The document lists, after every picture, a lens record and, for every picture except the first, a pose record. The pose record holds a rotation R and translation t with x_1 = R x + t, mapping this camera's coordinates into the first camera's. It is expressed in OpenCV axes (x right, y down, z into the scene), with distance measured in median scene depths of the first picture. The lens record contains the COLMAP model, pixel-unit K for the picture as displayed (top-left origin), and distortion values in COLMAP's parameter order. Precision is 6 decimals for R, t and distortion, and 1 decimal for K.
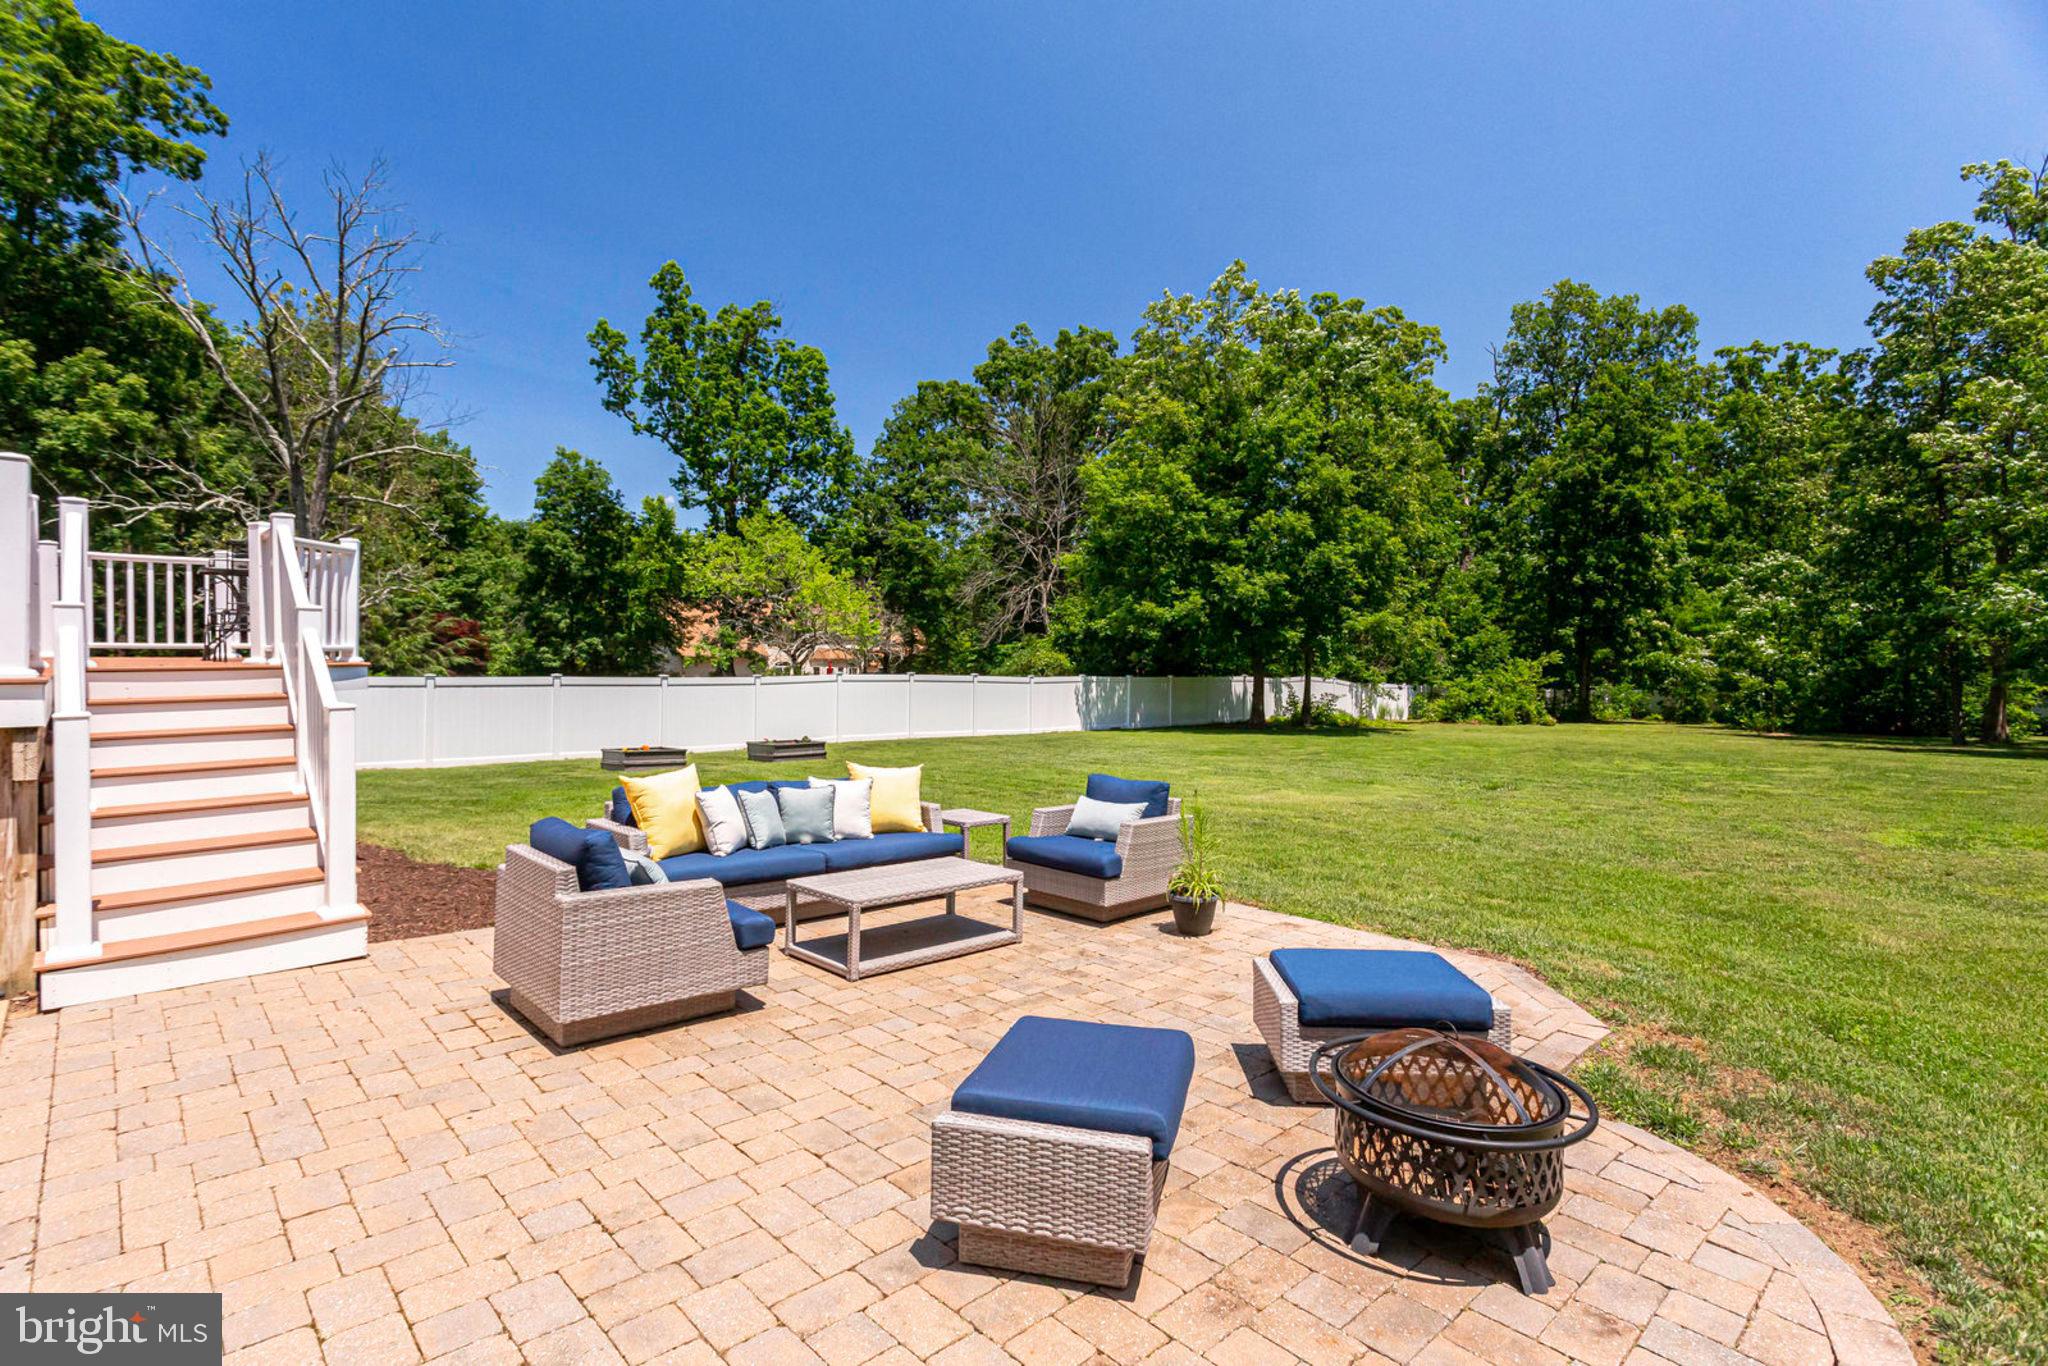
lens RADIAL K [[989.8, 0, 1032.5], [0, 989.8, 660.4], [0, 0, 1]] dist [0.009002, -0.003247]
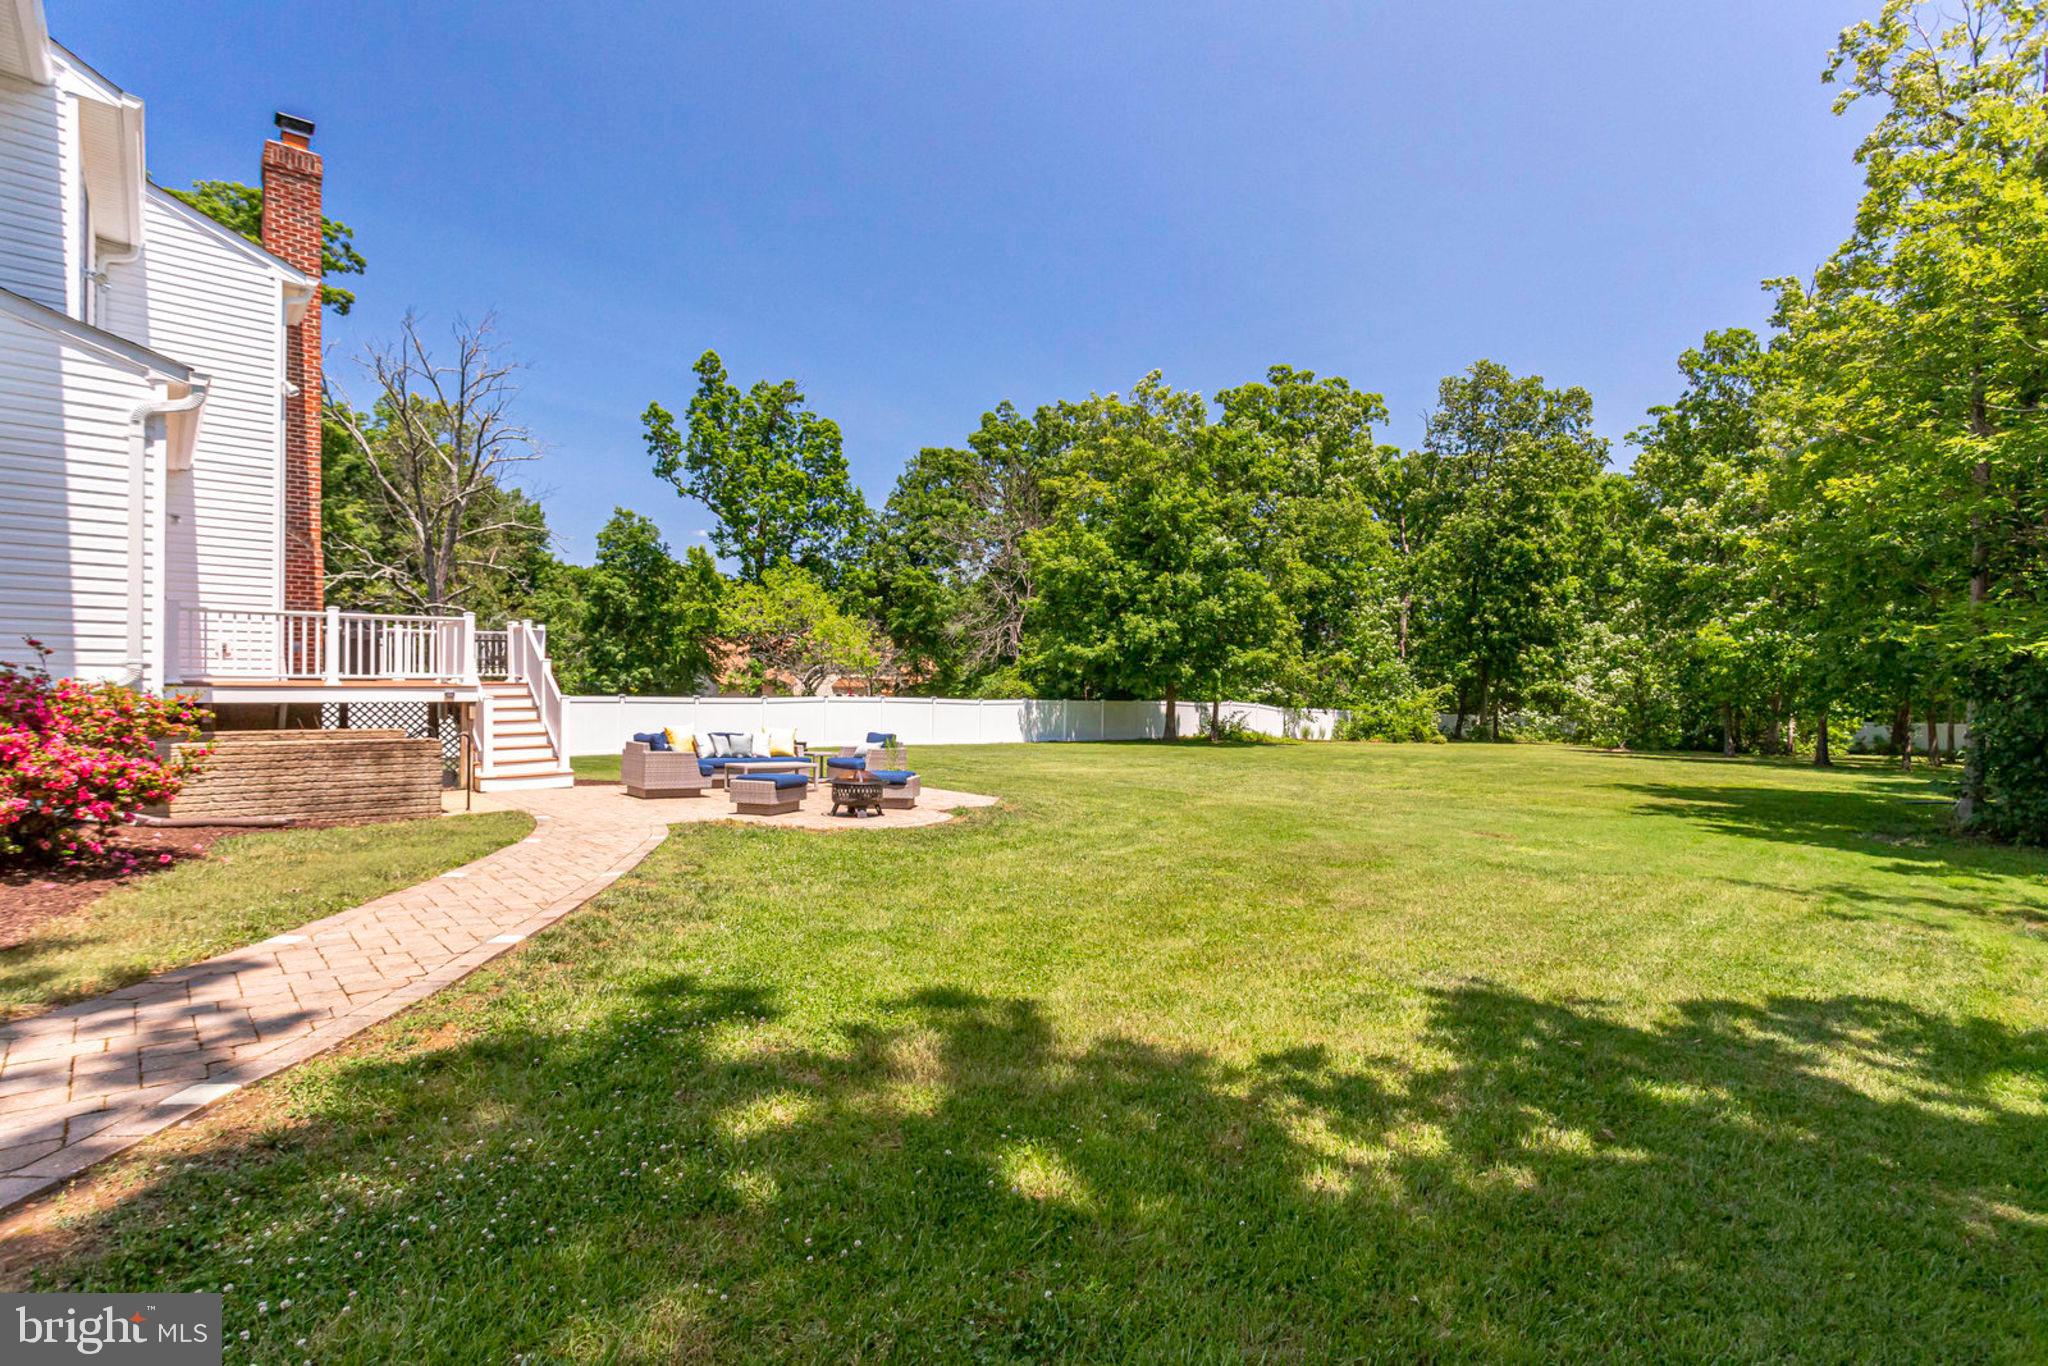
lens RADIAL K [[989.8, 0, 1031.9], [0, 989.8, 691.1], [0, 0, 1]] dist [0.009002, -0.003247]
pose [[0.999095, 0.003154, -0.042419, 0.072809], [-0.003124, 0.999995, 0.000784, 0.002349], [0.042421, -0.000651, 0.999100, -0.171735]]
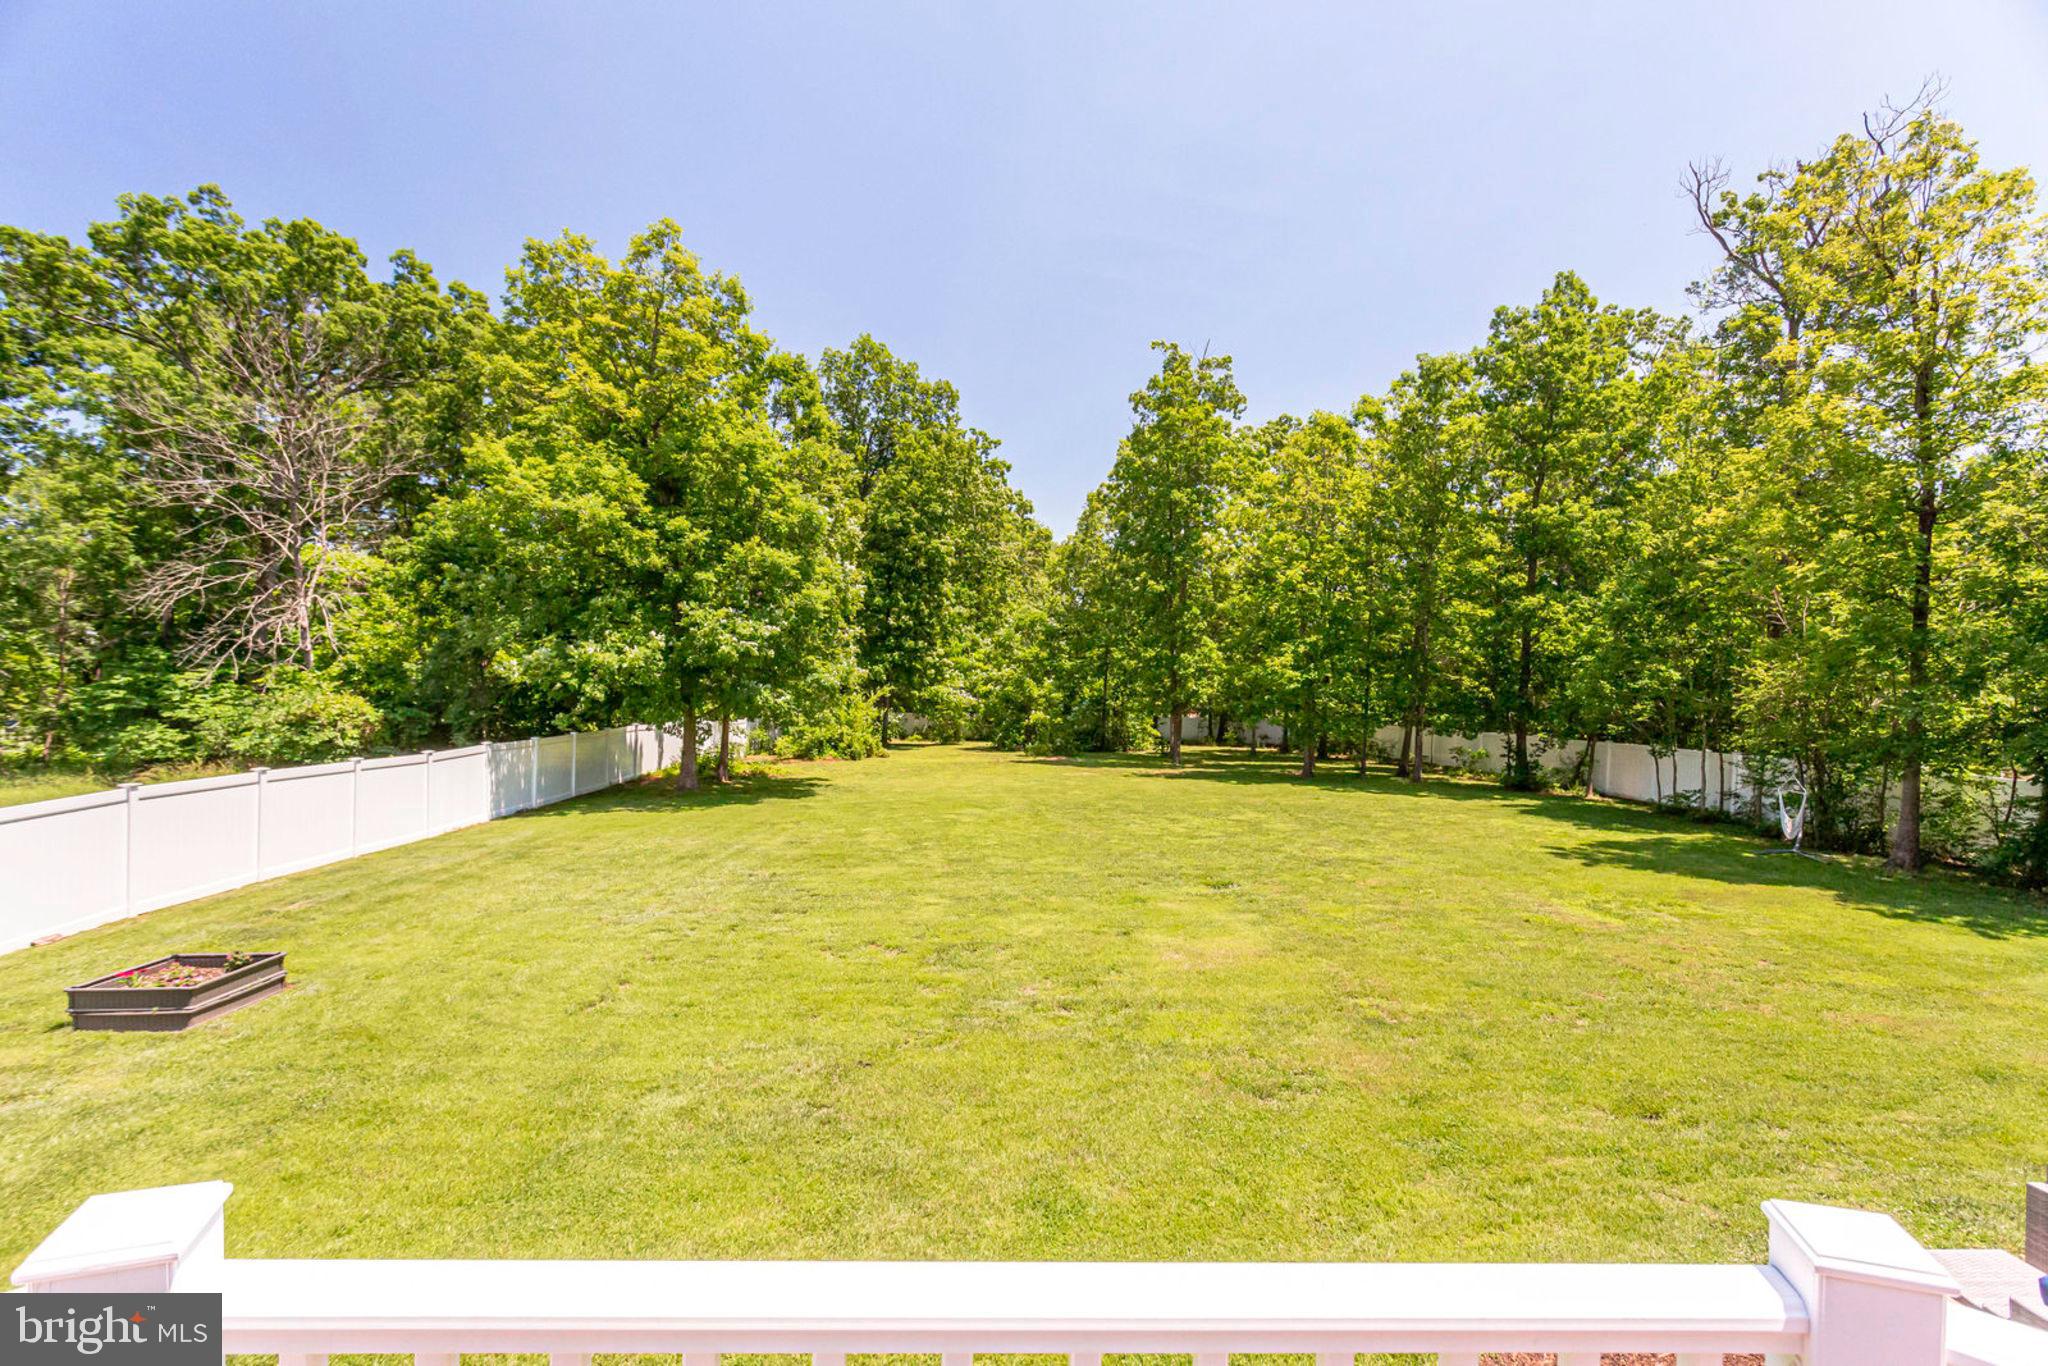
lens RADIAL K [[989.8, 0, 1012.6], [0, 989.8, 685.7], [0, 0, 1]] dist [0.009002, -0.003247]
pose [[0.680142, -0.003582, 0.733072, -0.141169], [-0.019242, 0.999556, 0.022738, -0.032806], [-0.732828, -0.029571, 0.679771, 0.153812]]
